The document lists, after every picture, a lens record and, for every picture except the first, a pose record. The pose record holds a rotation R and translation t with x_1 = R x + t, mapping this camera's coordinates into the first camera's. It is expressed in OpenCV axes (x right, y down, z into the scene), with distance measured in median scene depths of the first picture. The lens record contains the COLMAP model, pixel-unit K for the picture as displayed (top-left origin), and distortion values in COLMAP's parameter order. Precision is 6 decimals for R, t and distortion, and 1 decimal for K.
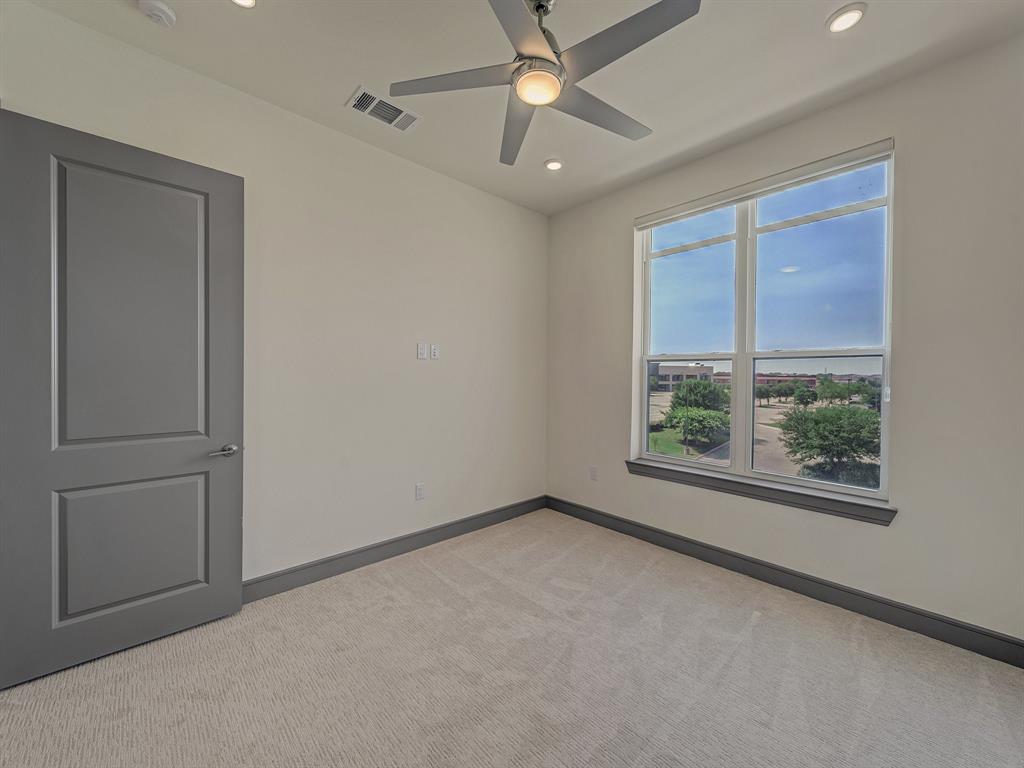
lens RADIAL K [[408.0, 0, 551.0], [0, 408.0, 383.7], [0, 0, 1]] dist [0.001690, 0.000151]
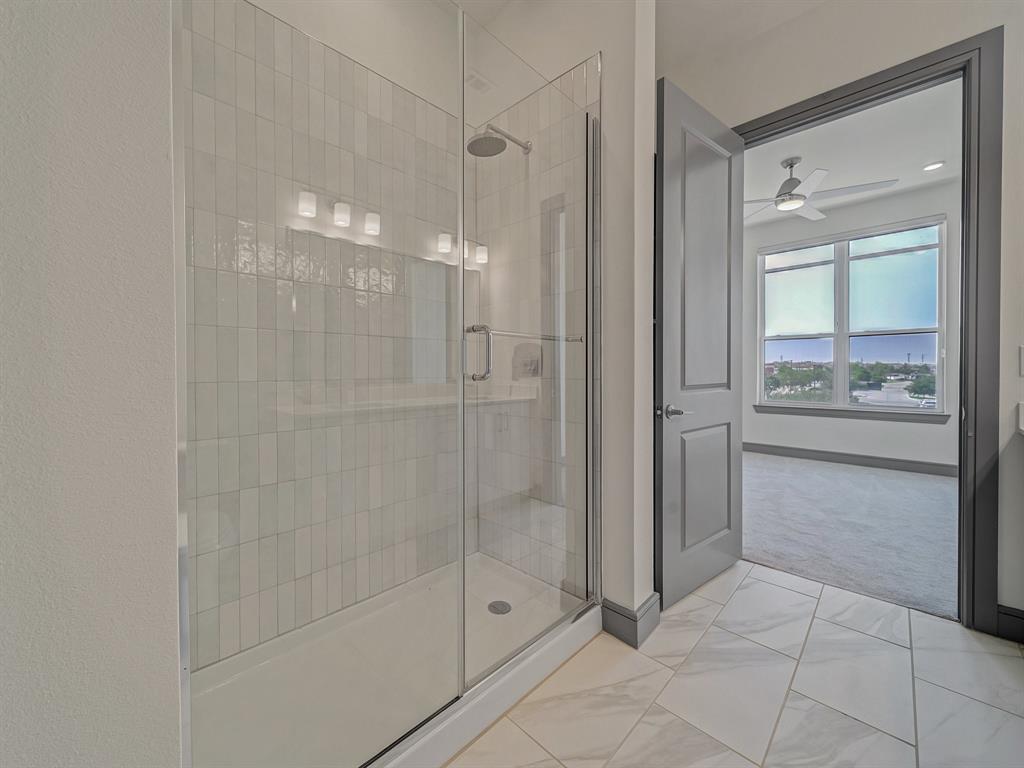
lens RADIAL K [[413.1, 0, 508.6], [0, 413.1, 374.9], [0, 0, 1]] dist [0.015252, 0.000048]
pose [[0.999689, -0.017808, 0.017454, -0.760849], [0.017905, 0.999825, -0.005424, 0.066911], [-0.017355, 0.005735, 0.999833, -0.554856]]
